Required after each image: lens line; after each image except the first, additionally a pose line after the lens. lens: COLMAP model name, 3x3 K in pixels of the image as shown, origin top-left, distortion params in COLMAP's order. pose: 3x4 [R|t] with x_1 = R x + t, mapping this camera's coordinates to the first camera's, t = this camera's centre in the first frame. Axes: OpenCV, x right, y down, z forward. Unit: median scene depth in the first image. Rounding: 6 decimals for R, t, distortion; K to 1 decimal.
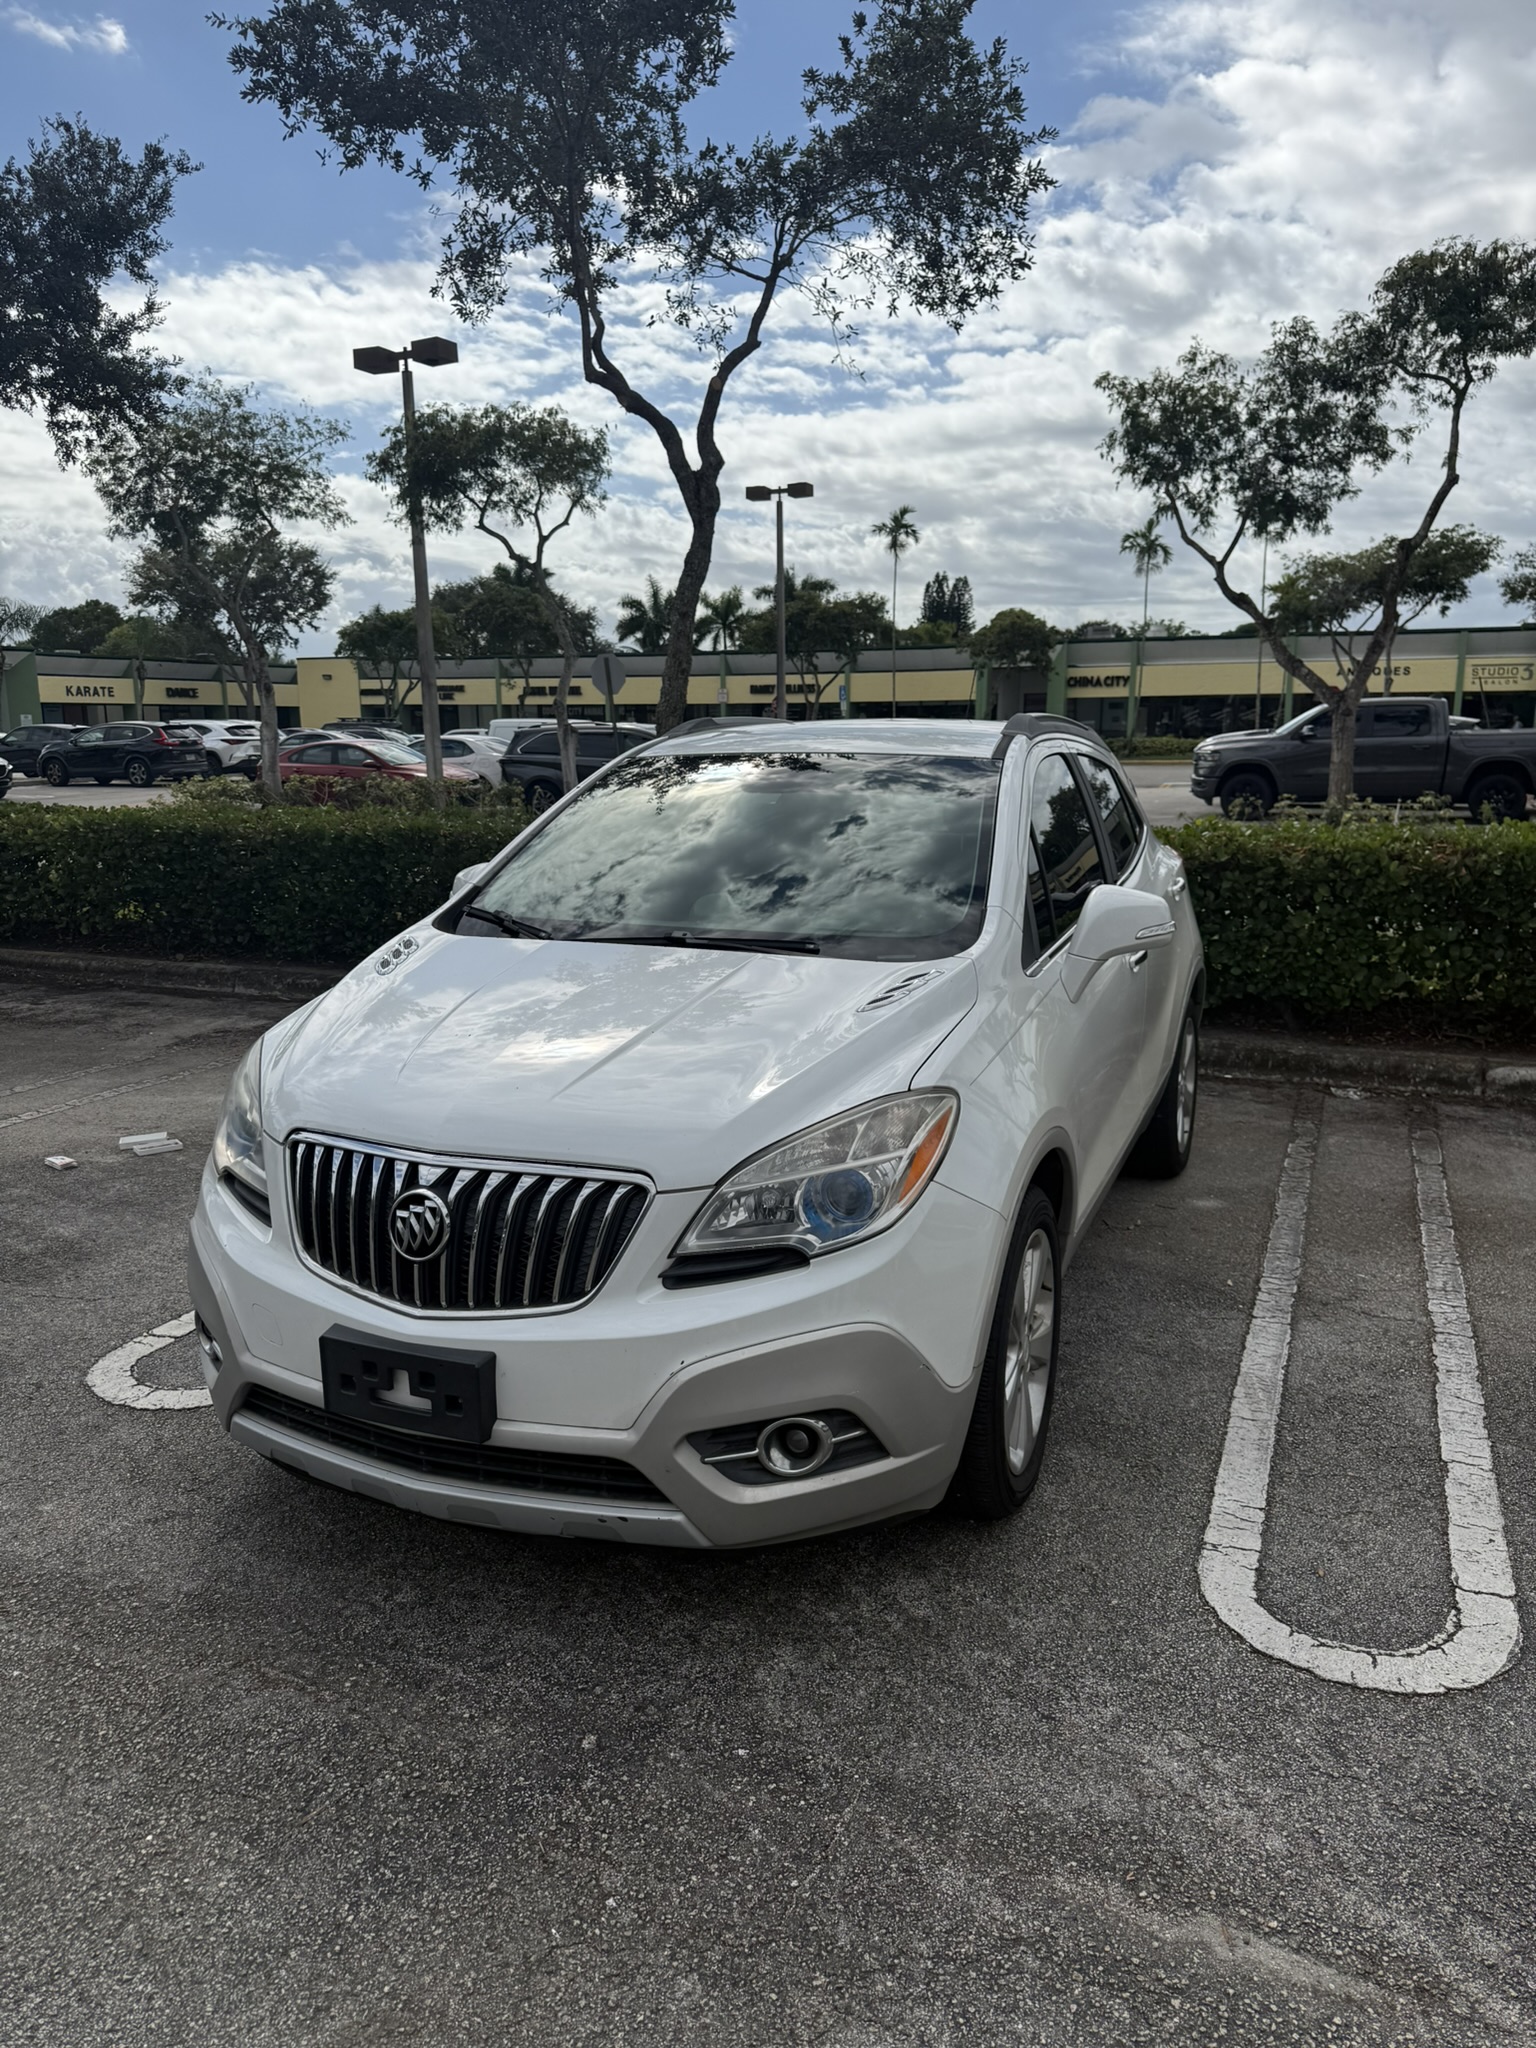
lens RADIAL K [[1541.2, 0, 769.2], [0, 1541.2, 924.0], [0, 0, 1]] dist [-0.016241, -0.001887]
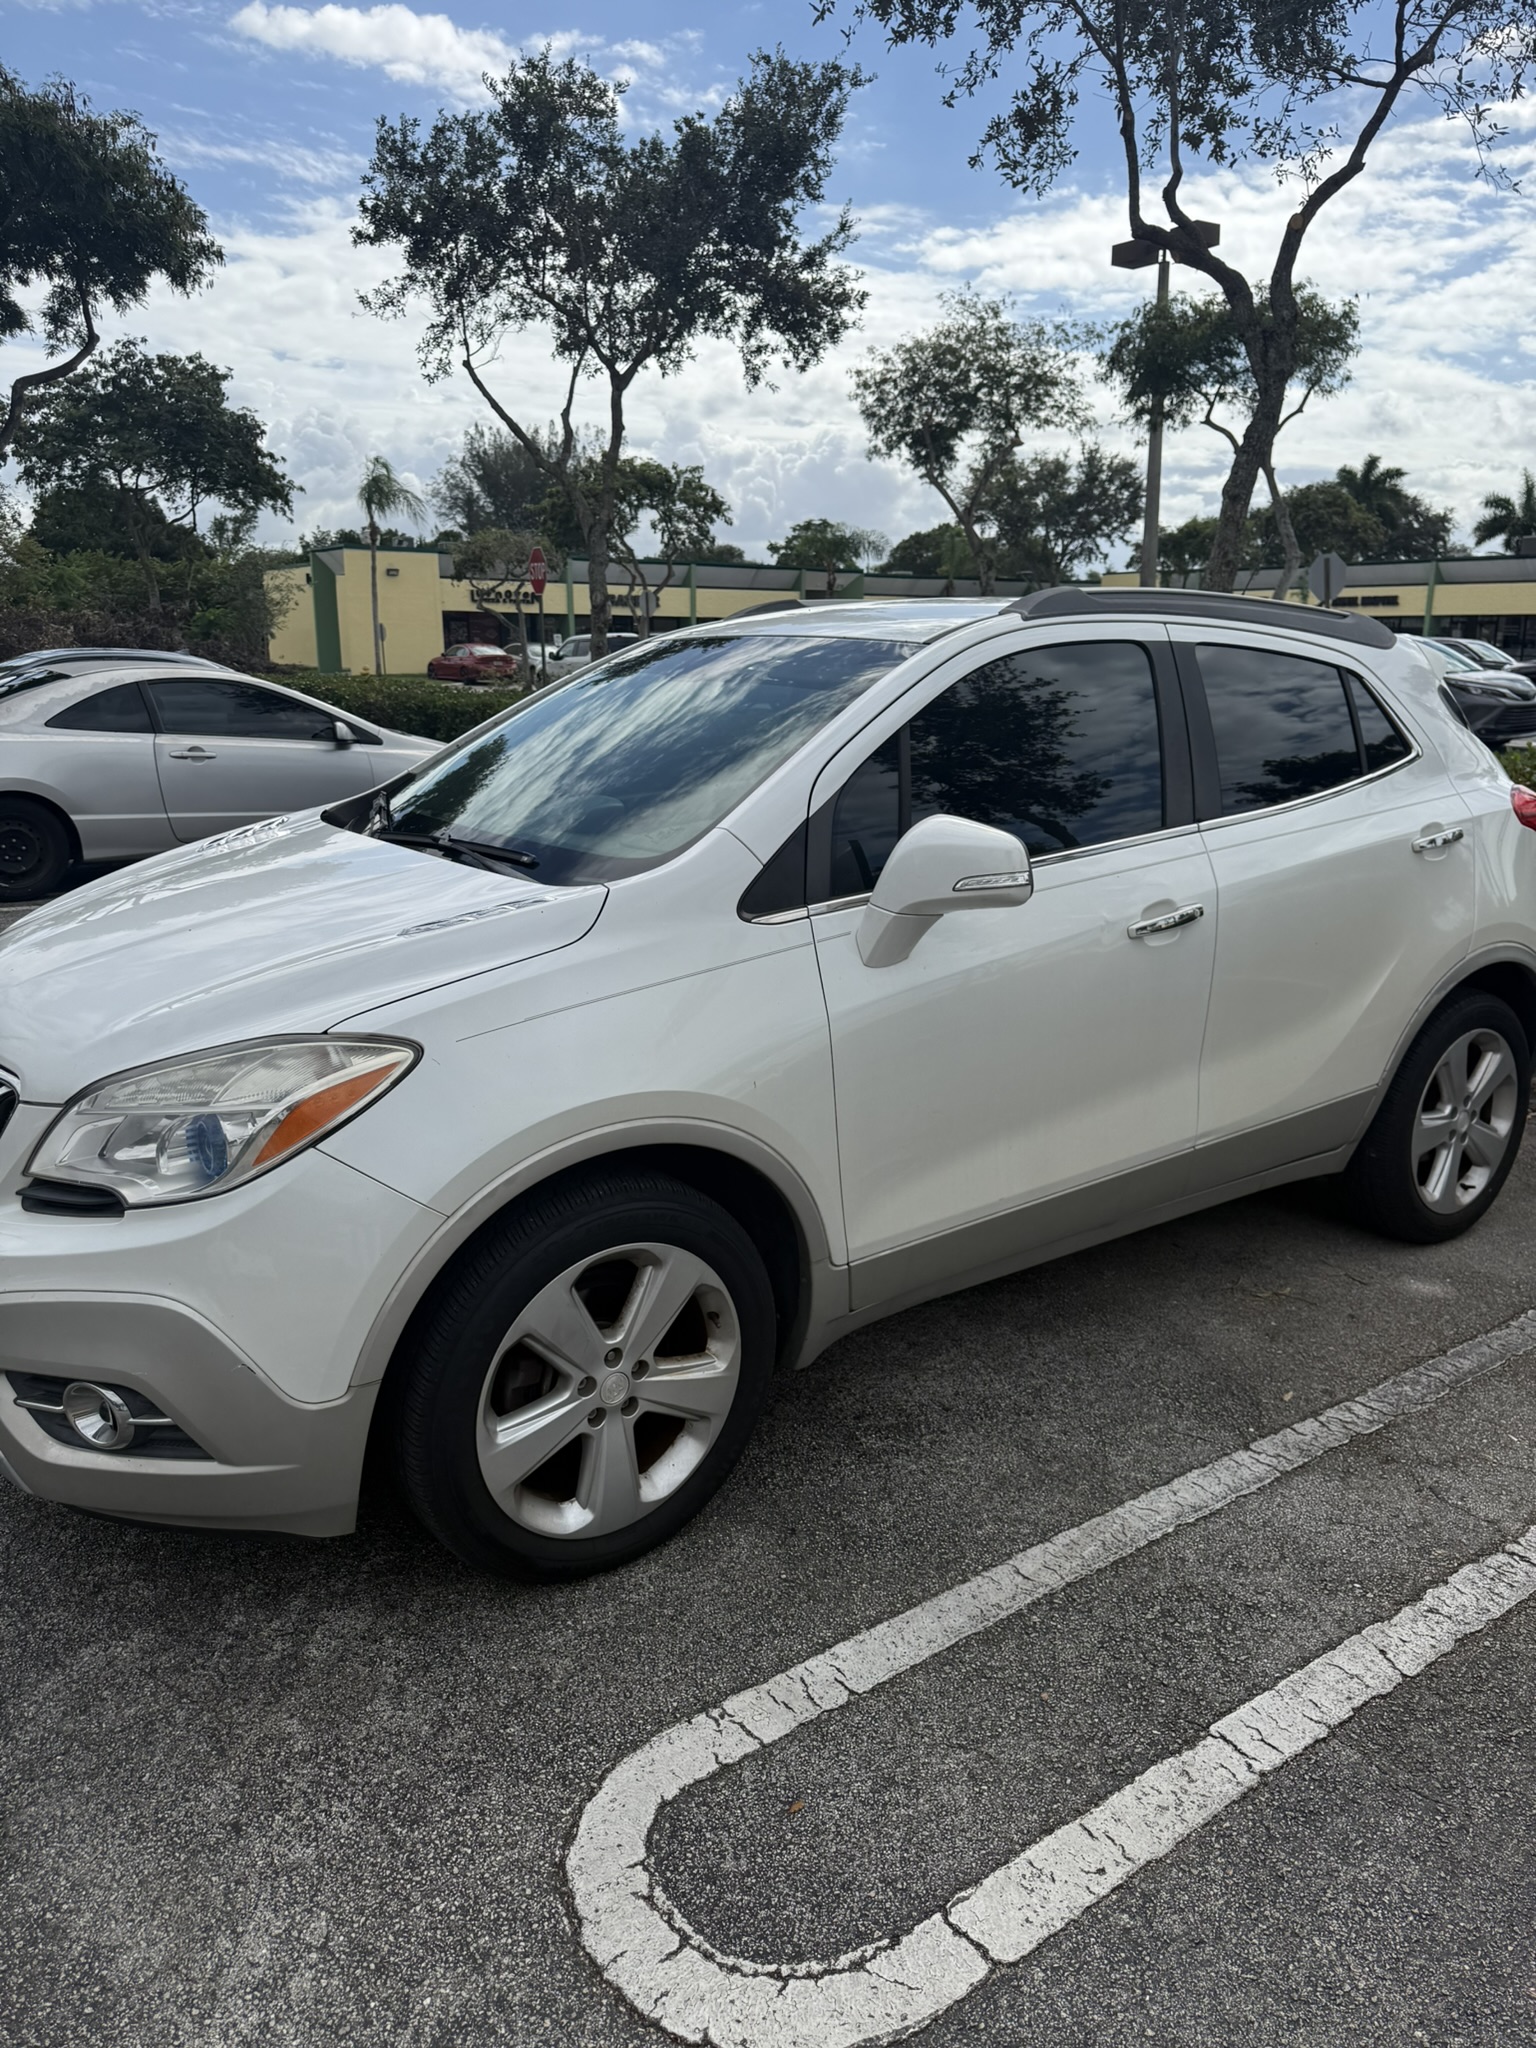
lens RADIAL K [[1541.2, 0, 769.2], [0, 1541.2, 924.0], [0, 0, 1]] dist [-0.016241, -0.001887]
pose [[0.843621, 0.097256, -0.528058, 0.100034], [-0.070406, 0.995004, 0.070777, -0.003317], [0.532303, -0.022530, 0.846254, 0.061420]]
